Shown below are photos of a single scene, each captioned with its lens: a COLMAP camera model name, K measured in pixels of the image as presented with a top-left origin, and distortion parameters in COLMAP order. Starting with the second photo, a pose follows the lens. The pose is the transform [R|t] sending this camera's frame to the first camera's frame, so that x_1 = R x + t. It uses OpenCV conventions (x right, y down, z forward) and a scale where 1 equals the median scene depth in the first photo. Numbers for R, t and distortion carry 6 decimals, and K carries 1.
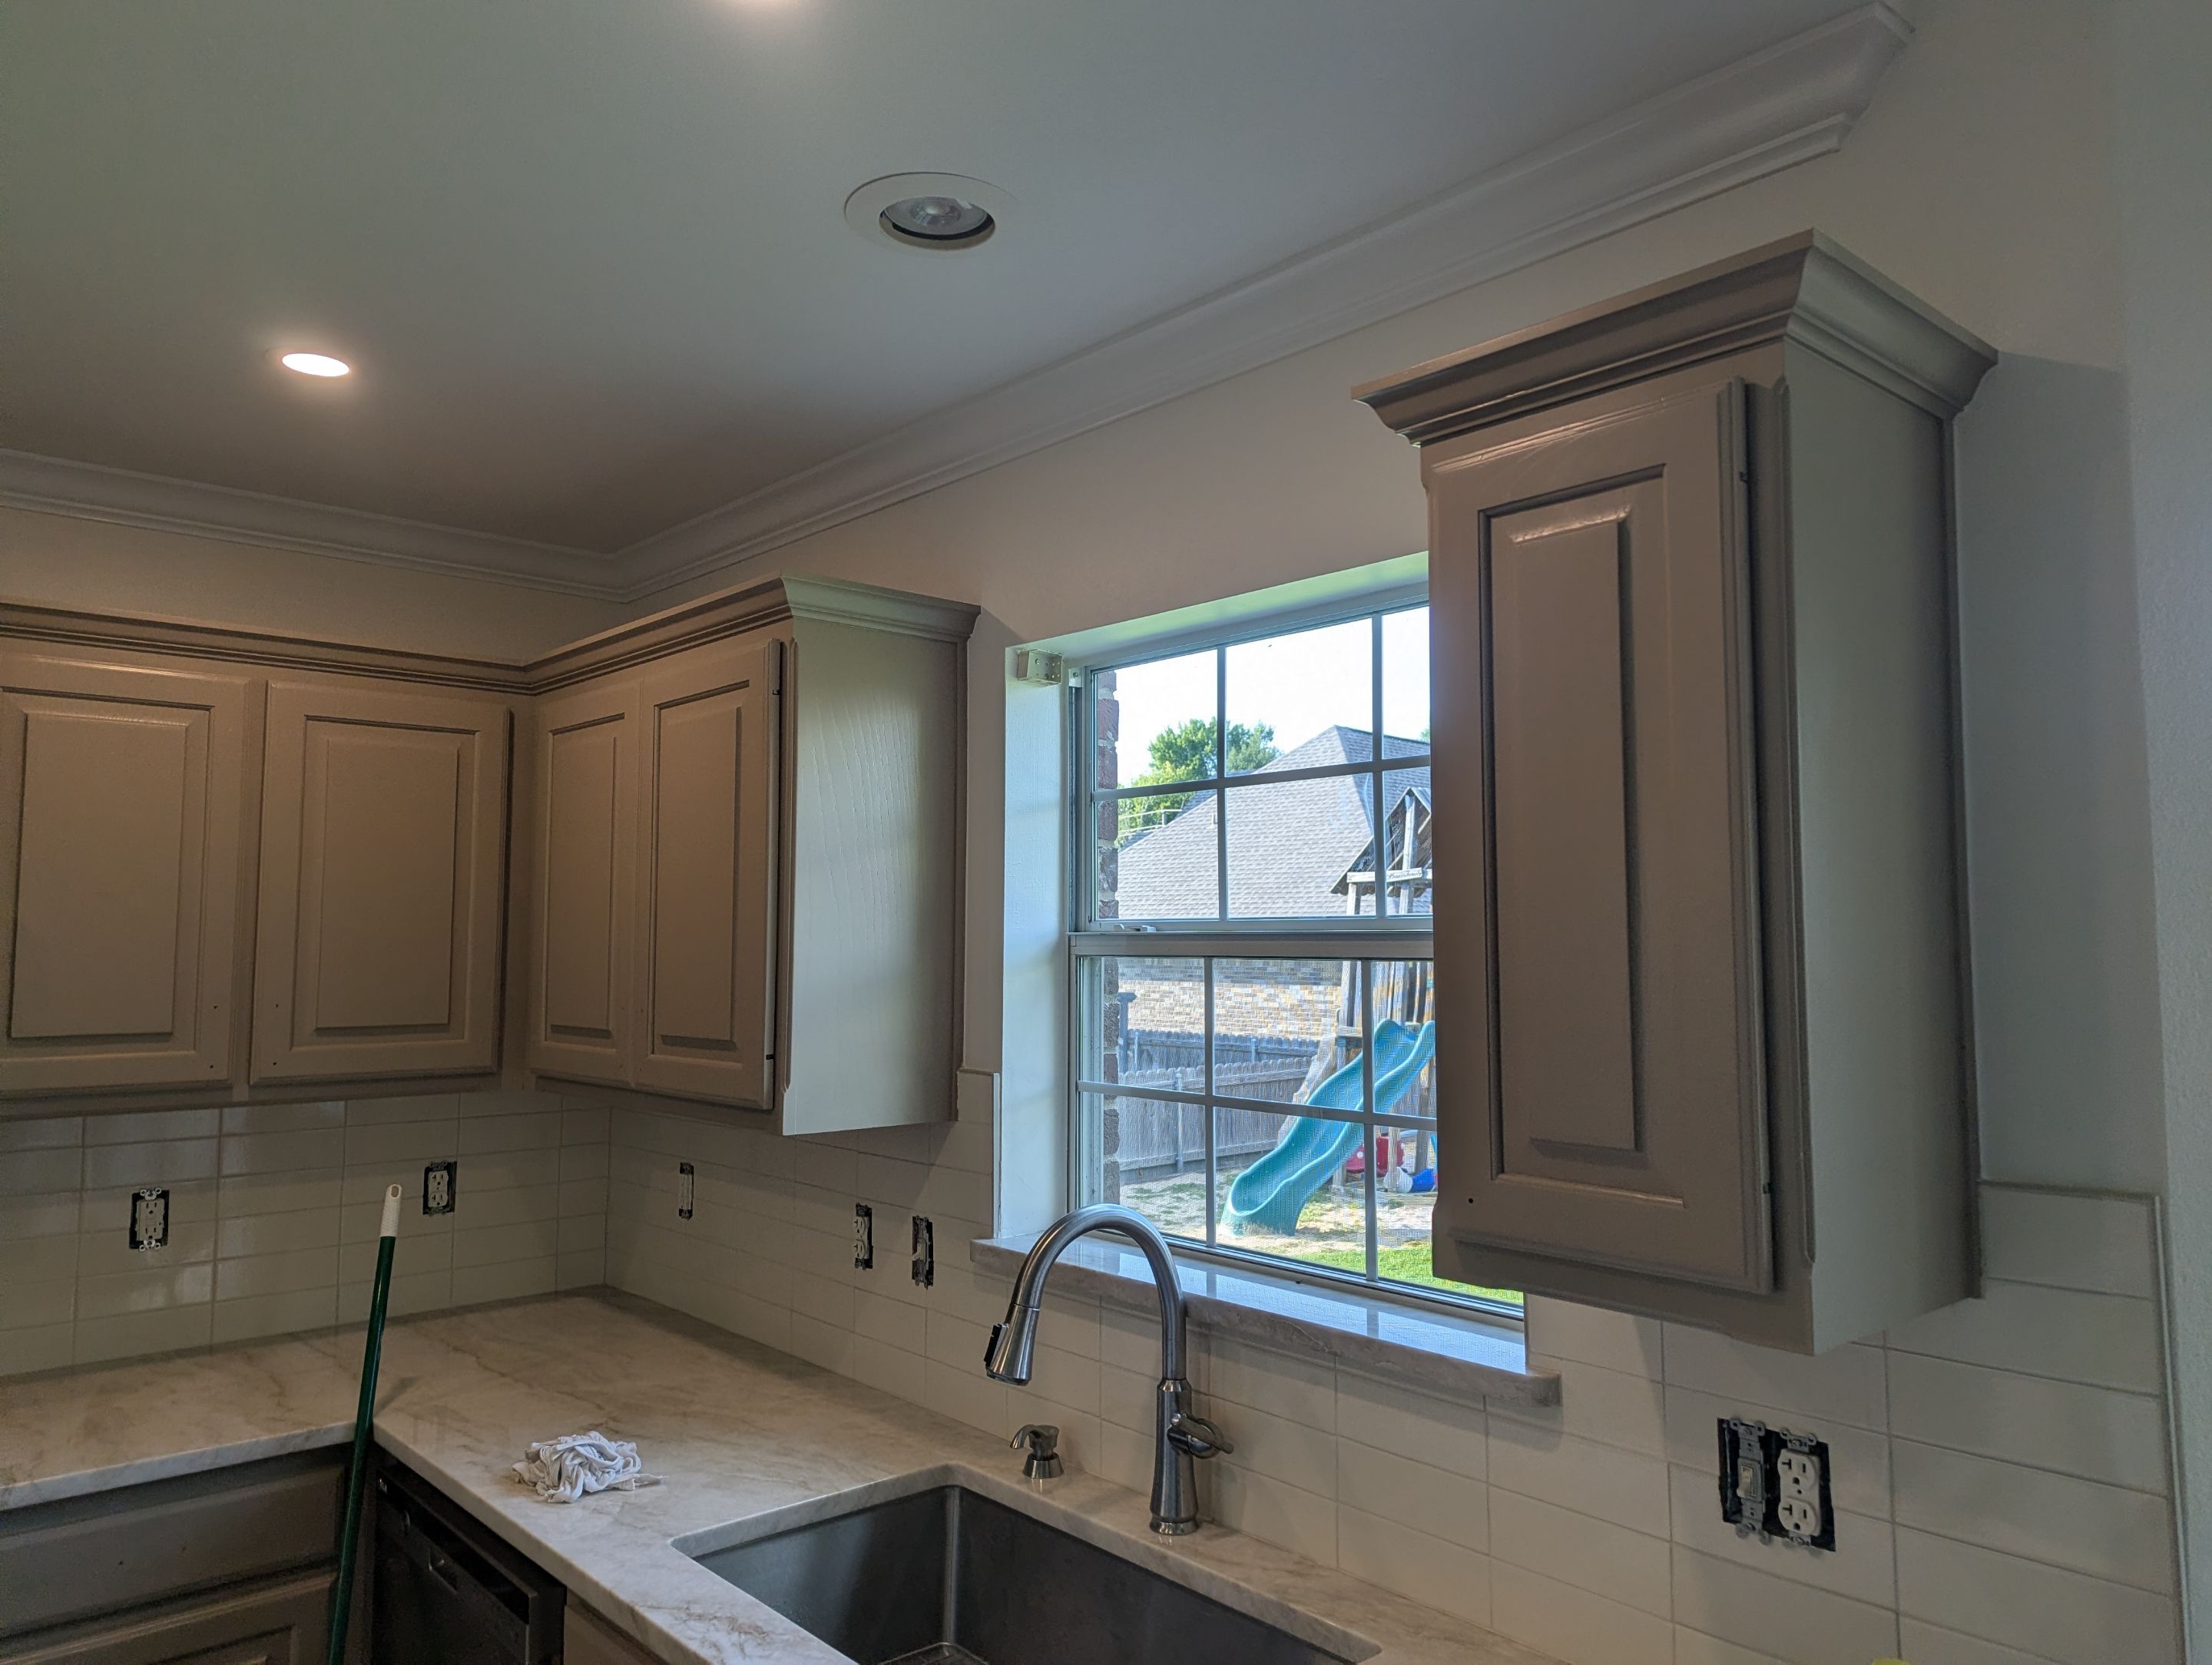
lens RADIAL K [[1542.4, 0, 1105.2], [0, 1542.4, 831.7], [0, 0, 1]] dist [0.044947, -0.018407]
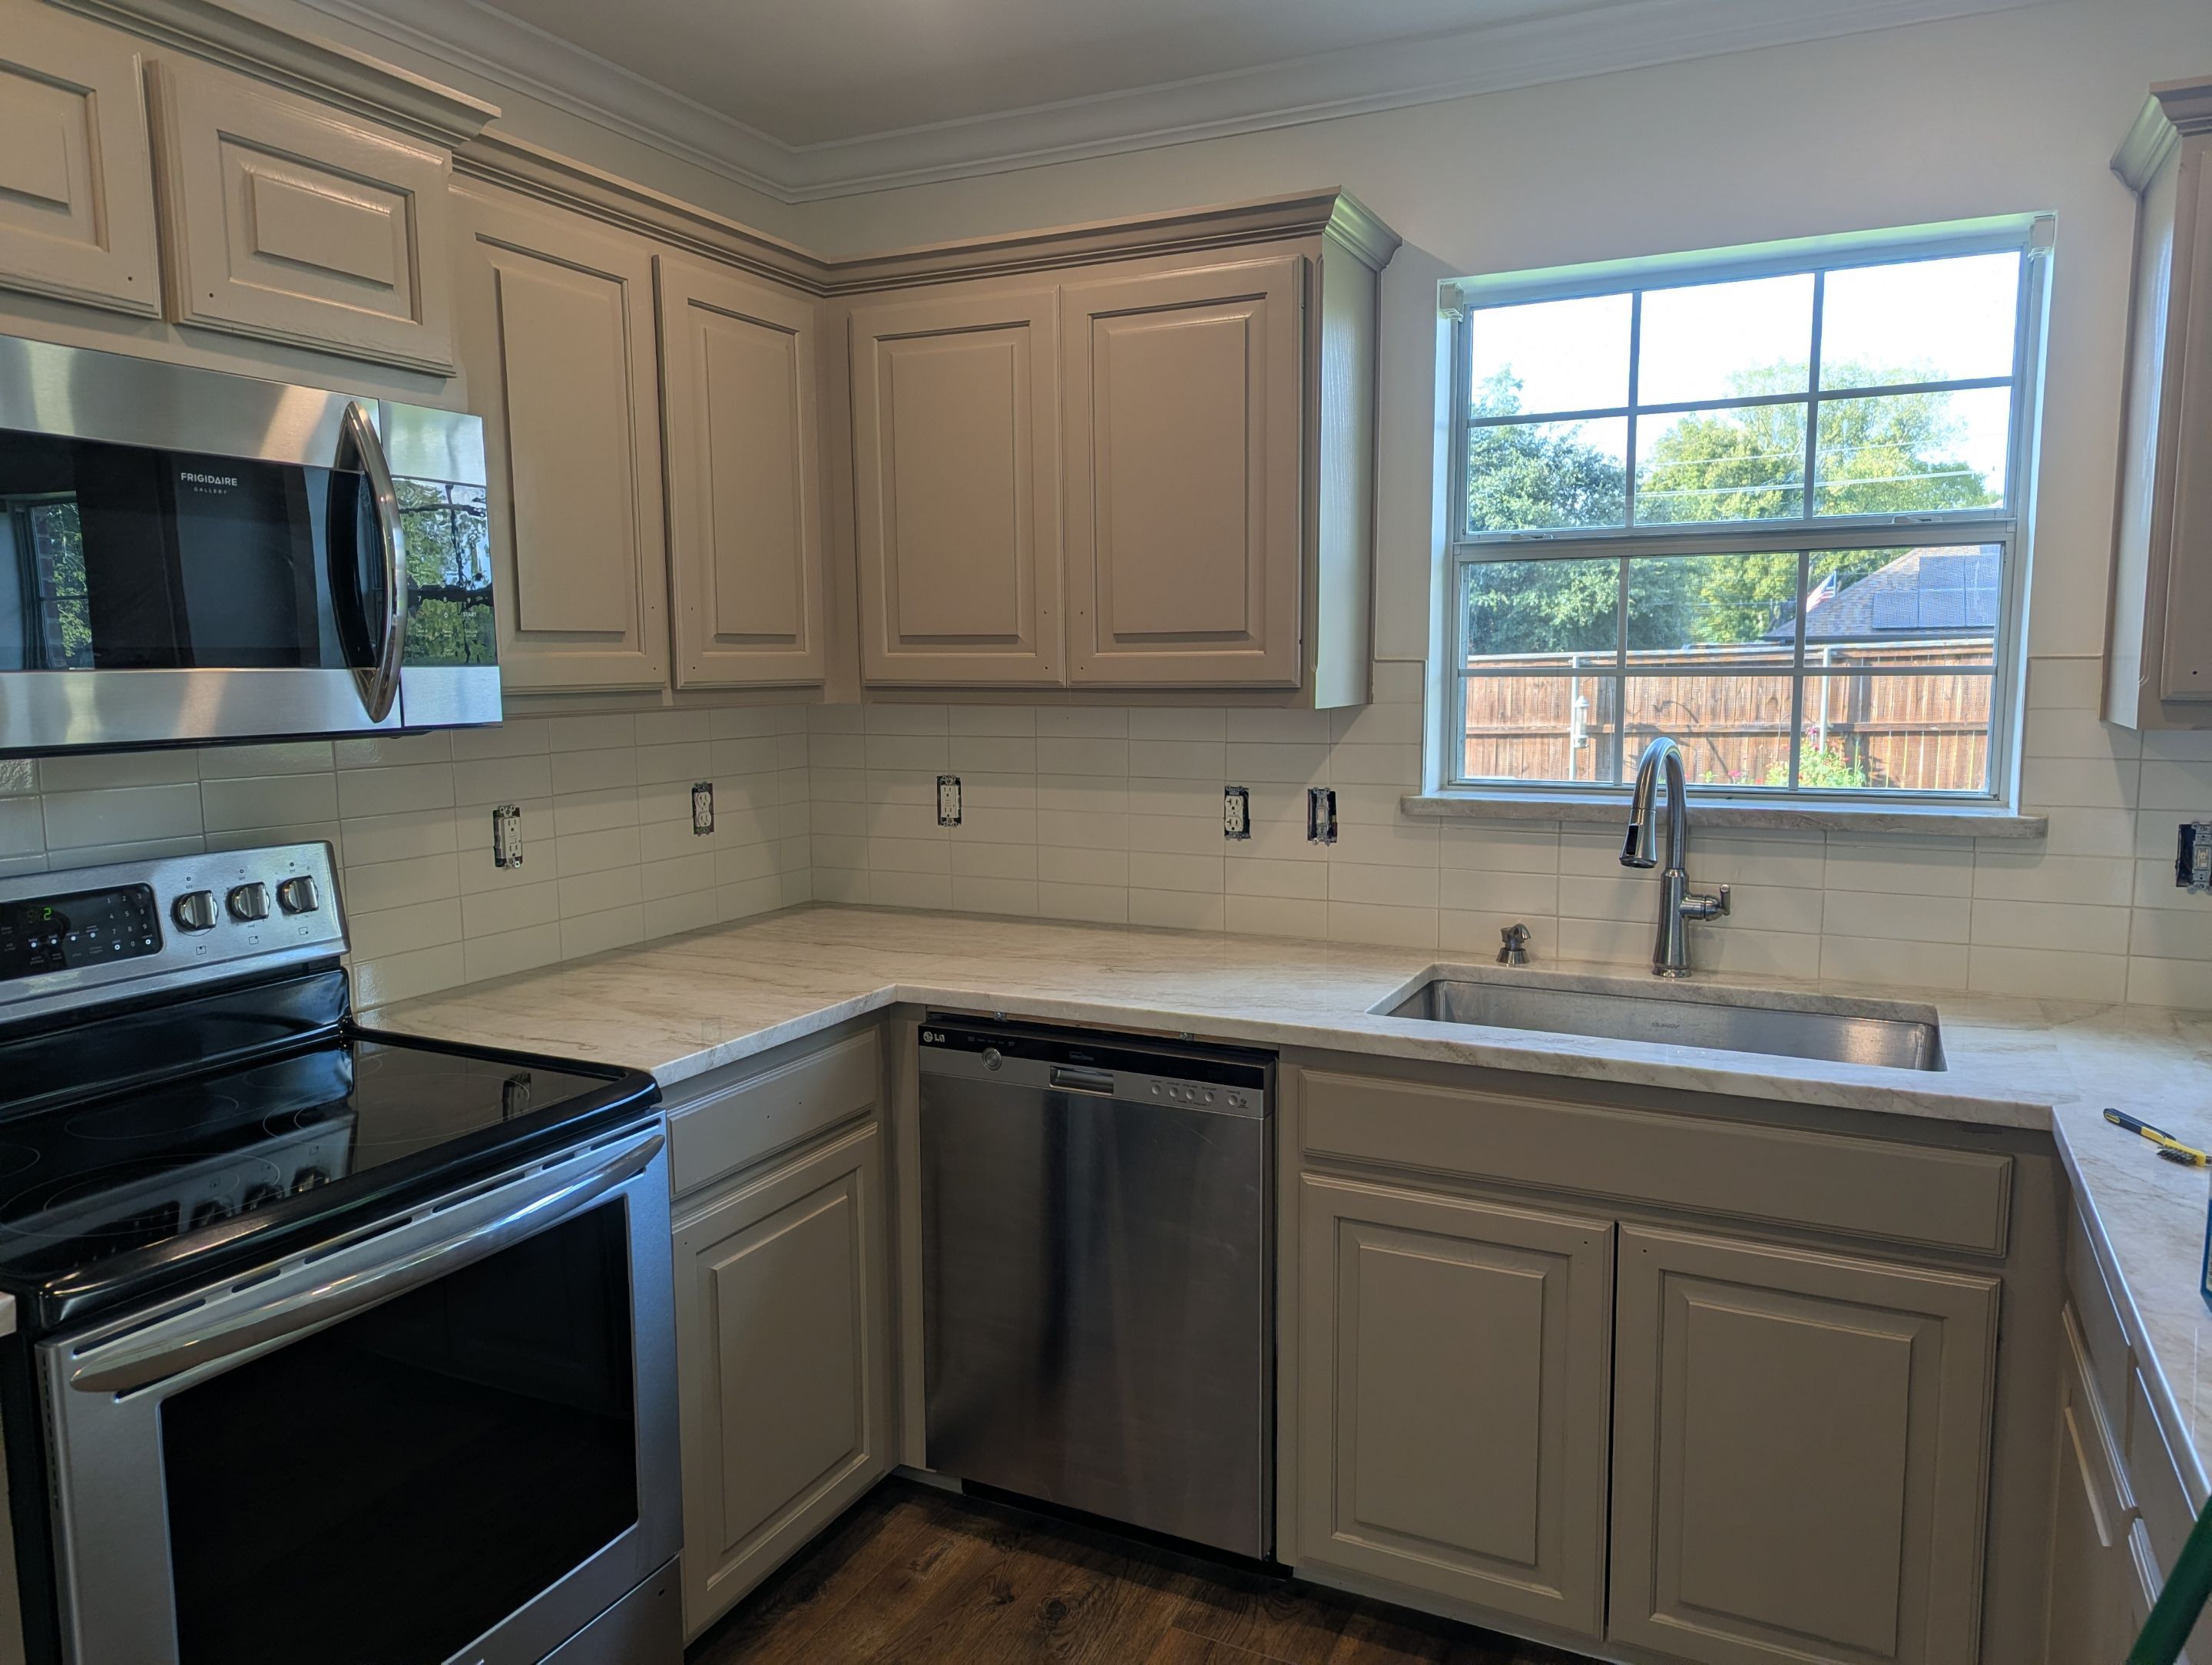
lens RADIAL K [[1542.4, 0, 1114.9], [0, 1542.4, 836.1], [0, 0, 1]] dist [0.044947, -0.018407]
pose [[0.921890, -0.055045, 0.383522, -0.699160], [-0.019797, 0.981872, 0.188510, 0.065977], [-0.386946, -0.181378, 0.904088, -0.005209]]
